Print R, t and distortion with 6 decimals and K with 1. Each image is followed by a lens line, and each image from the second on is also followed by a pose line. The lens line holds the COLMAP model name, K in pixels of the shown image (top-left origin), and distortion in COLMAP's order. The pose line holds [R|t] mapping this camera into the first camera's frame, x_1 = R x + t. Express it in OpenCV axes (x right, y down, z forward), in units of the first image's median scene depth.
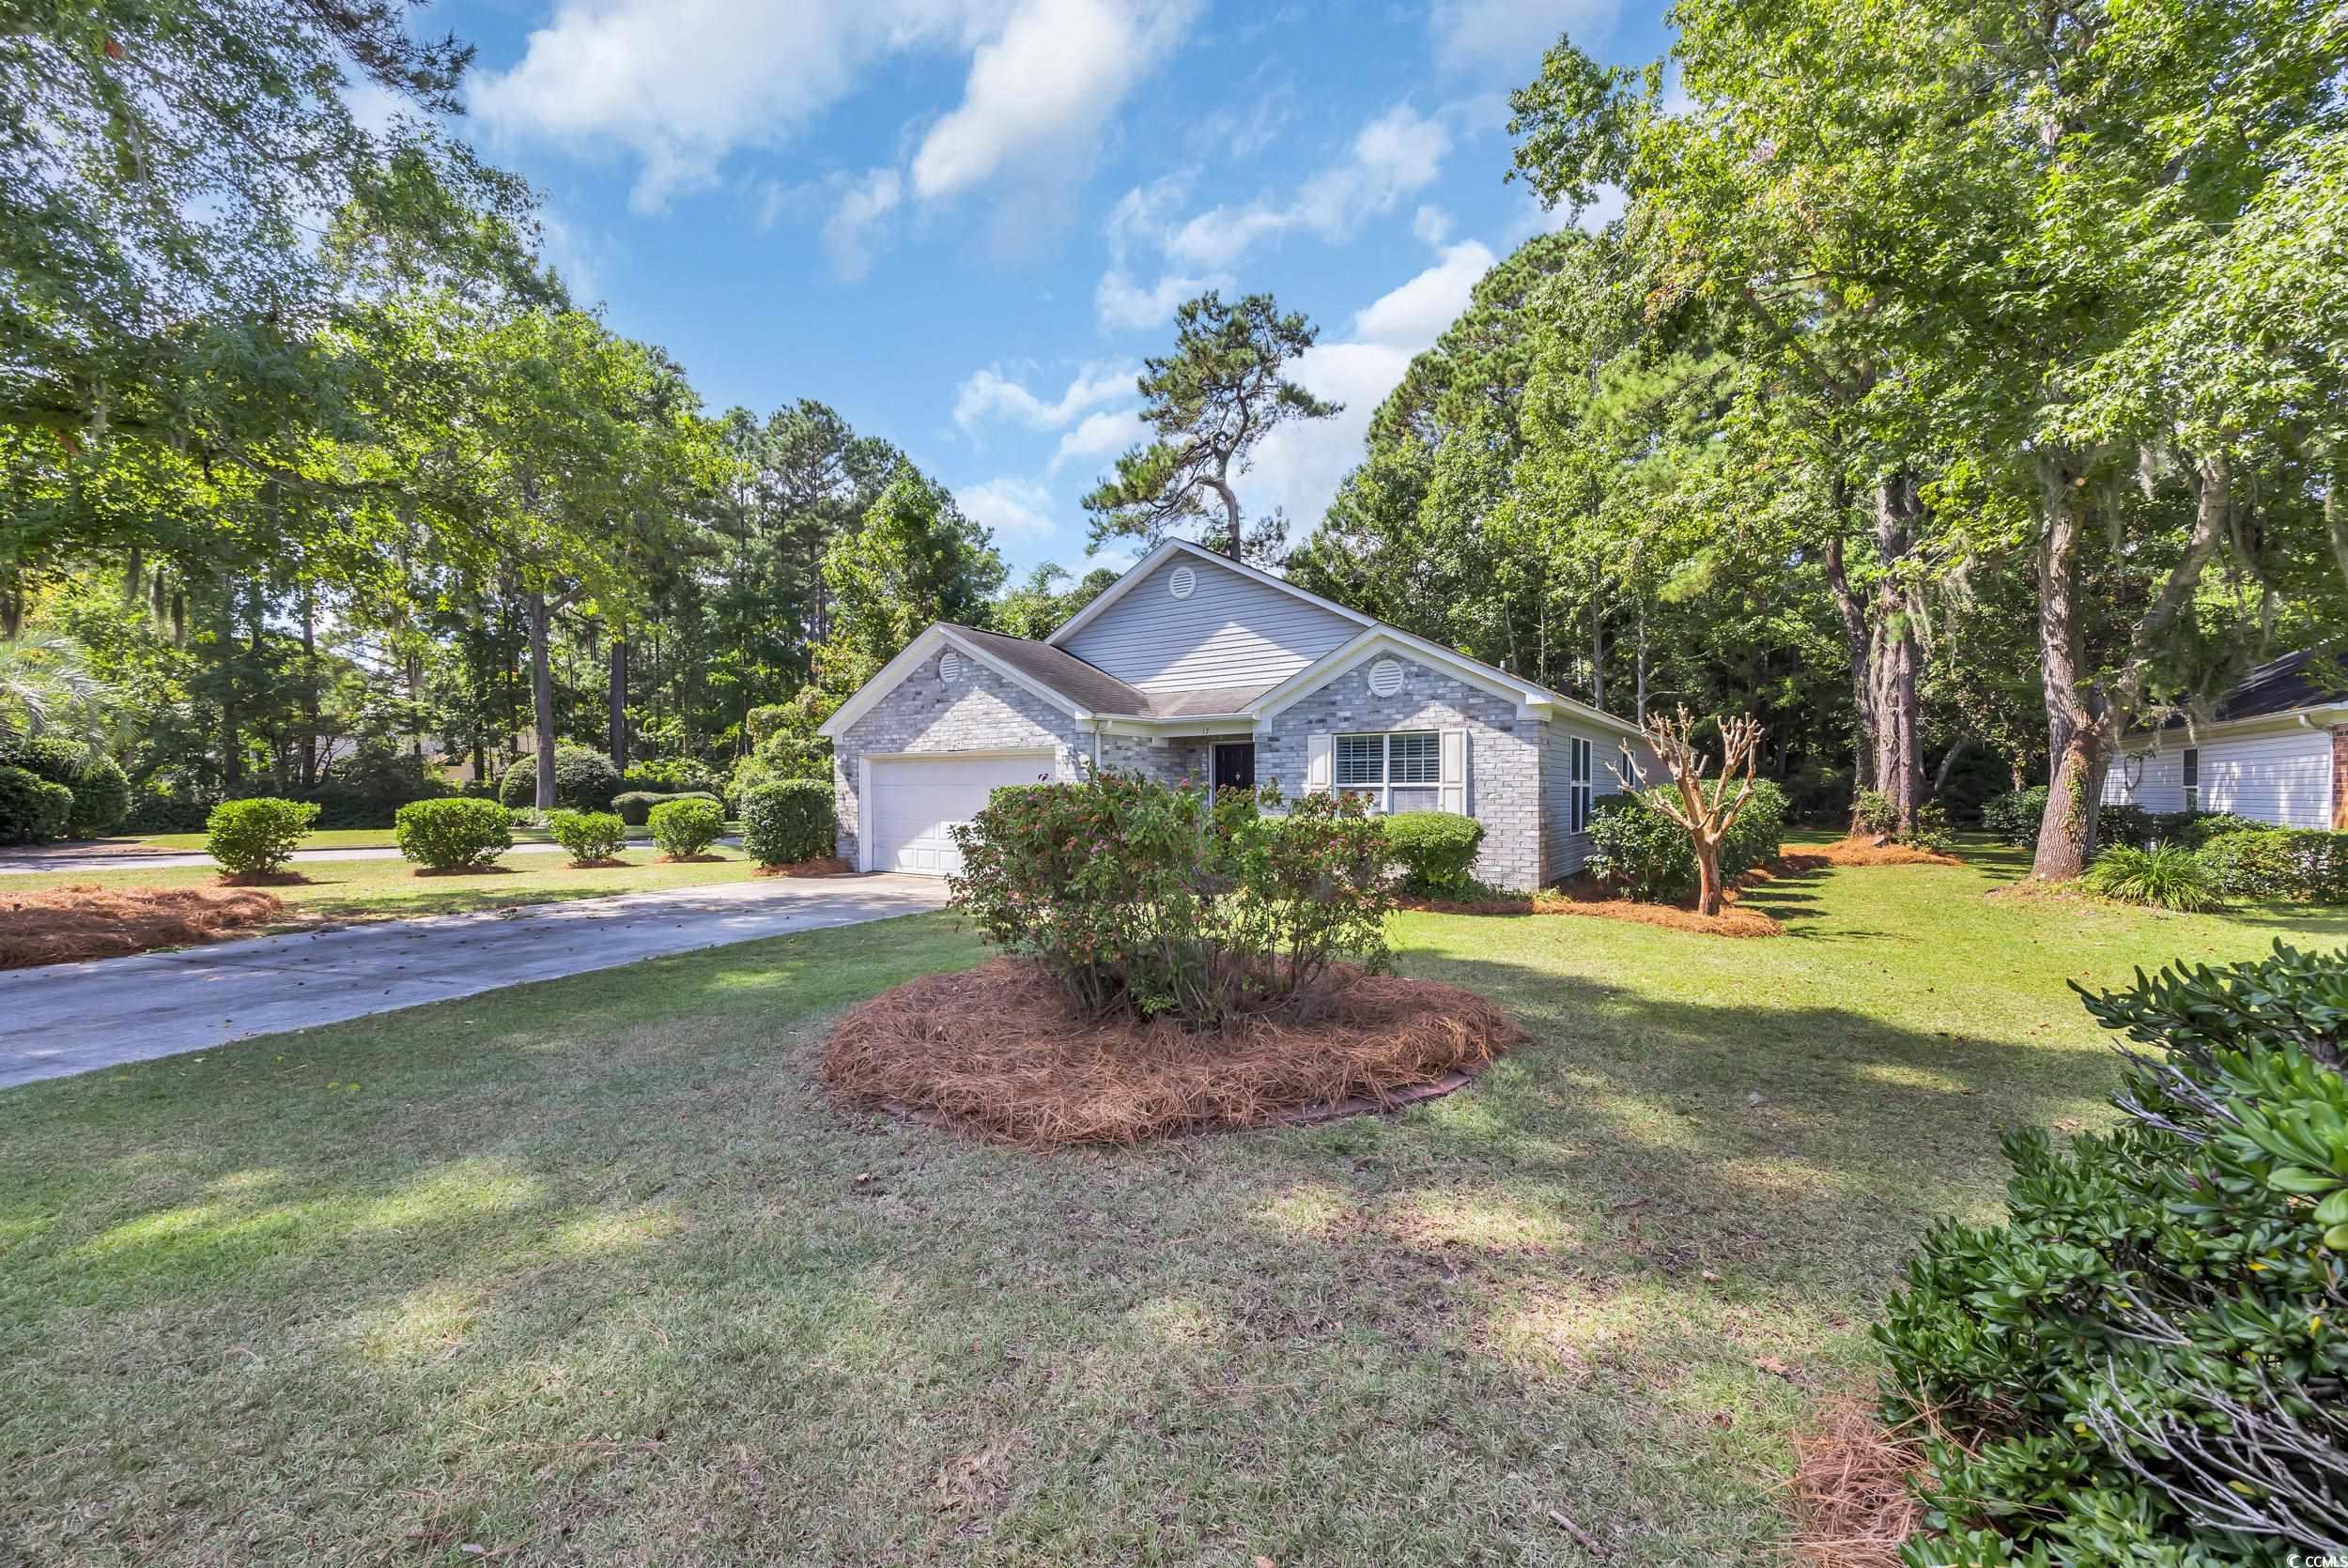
lens RADIAL K [[963.8, 0, 1174.8], [0, 963.8, 793.4], [0, 0, 1]] dist [0.000906, 0.000084]
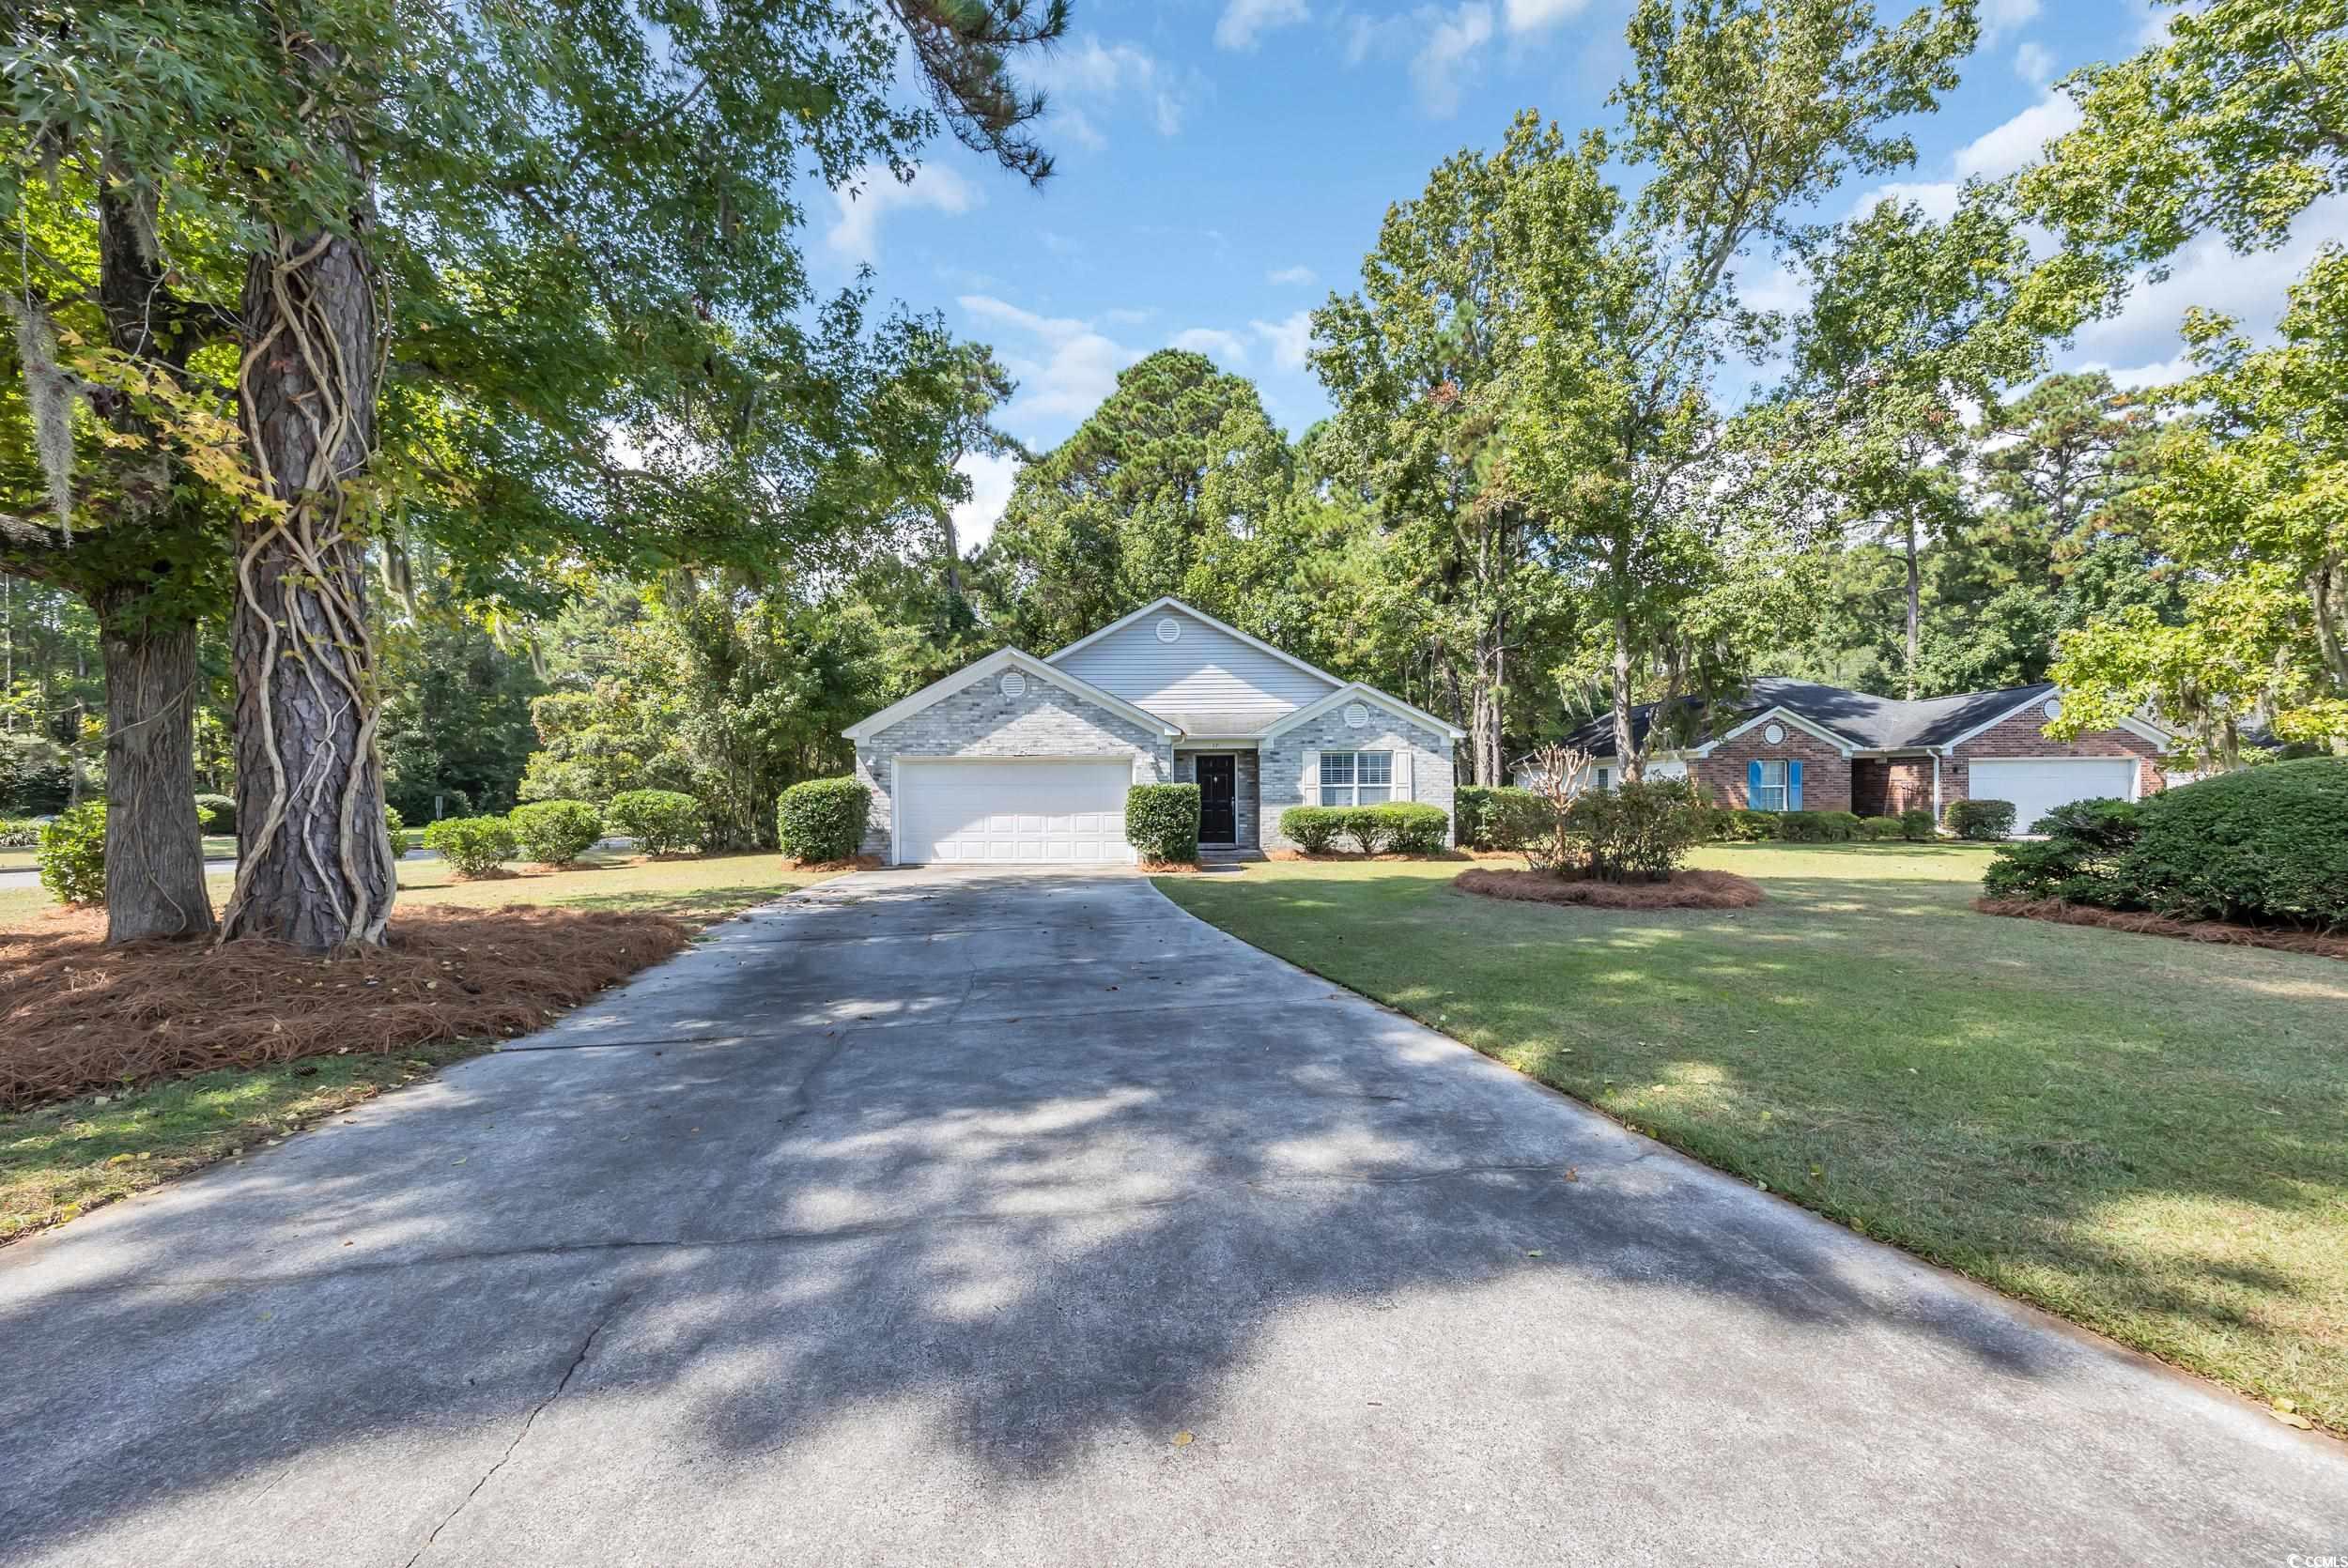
lens RADIAL K [[963.8, 0, 1174.8], [0, 963.8, 793.4], [0, 0, 1]] dist [0.000906, 0.000084]
pose [[0.815571, -0.002662, 0.578651, -0.824419], [0.002918, 0.999996, 0.000487, 0.002087], [-0.578650, 0.001292, 0.815575, -0.077271]]
